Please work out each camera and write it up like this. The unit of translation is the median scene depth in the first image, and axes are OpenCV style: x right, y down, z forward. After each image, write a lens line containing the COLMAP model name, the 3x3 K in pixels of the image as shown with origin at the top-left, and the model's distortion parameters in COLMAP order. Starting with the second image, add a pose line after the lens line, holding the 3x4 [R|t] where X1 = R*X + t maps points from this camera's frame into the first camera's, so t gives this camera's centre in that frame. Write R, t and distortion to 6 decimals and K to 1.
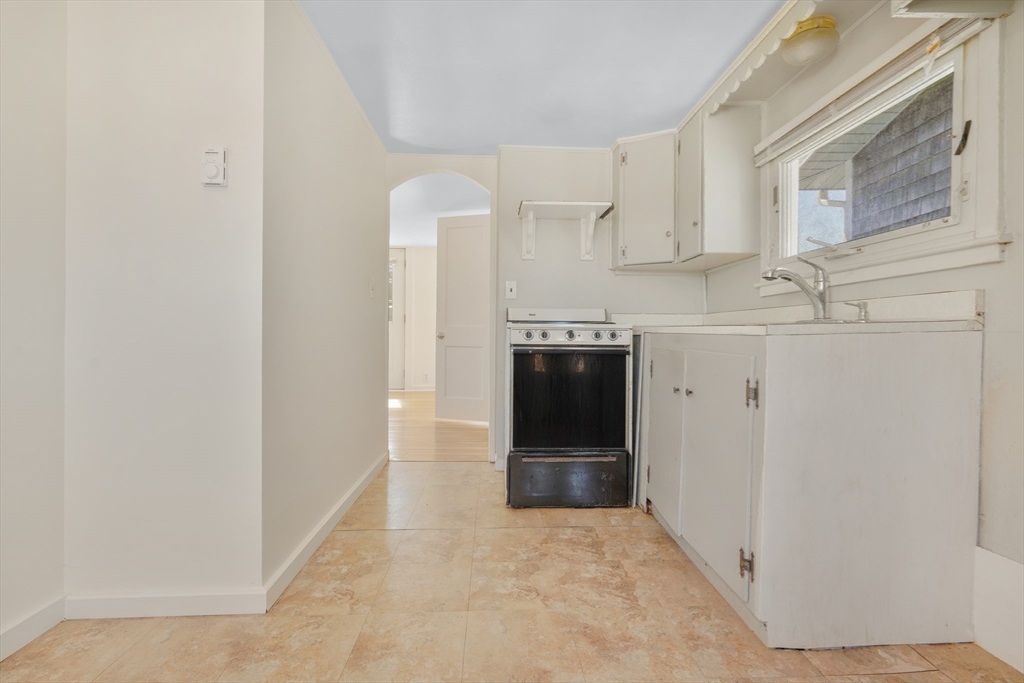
lens RADIAL K [[468.3, 0, 512.0], [0, 468.3, 341.5], [0, 0, 1]] dist [-0.003290, 0.005422]
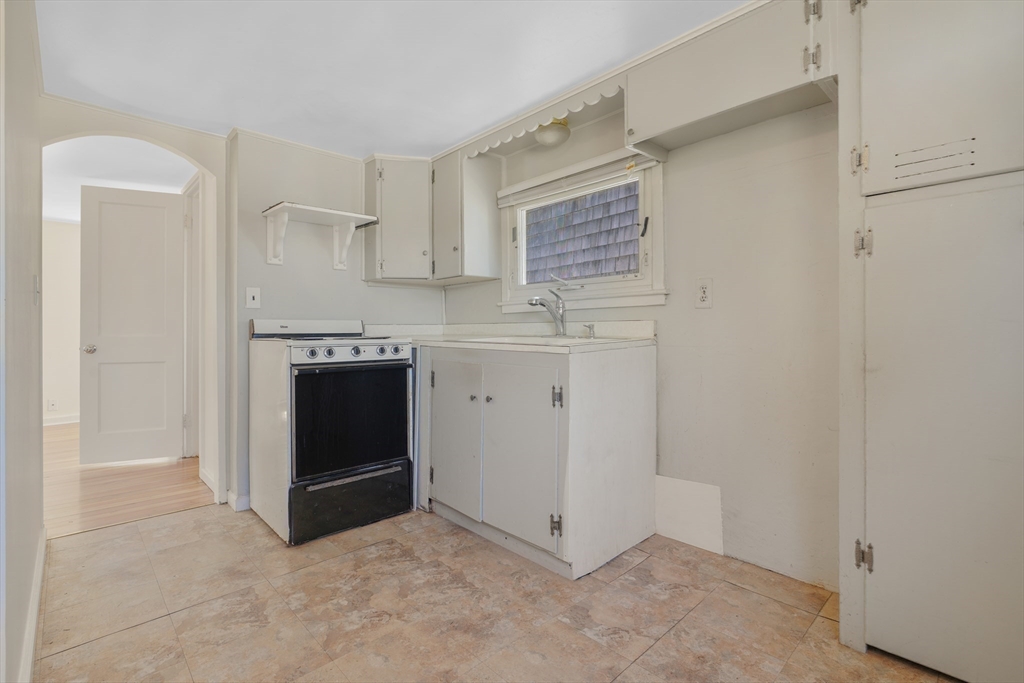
lens RADIAL K [[481.8, 0, 513.0], [0, 481.8, 335.8], [0, 0, 1]] dist [-0.001056, 0.006889]
pose [[0.757325, -0.021153, 0.652695, -0.342897], [0.023186, 0.999716, 0.005497, -0.052976], [-0.652626, 0.010971, 0.757601, 0.024640]]
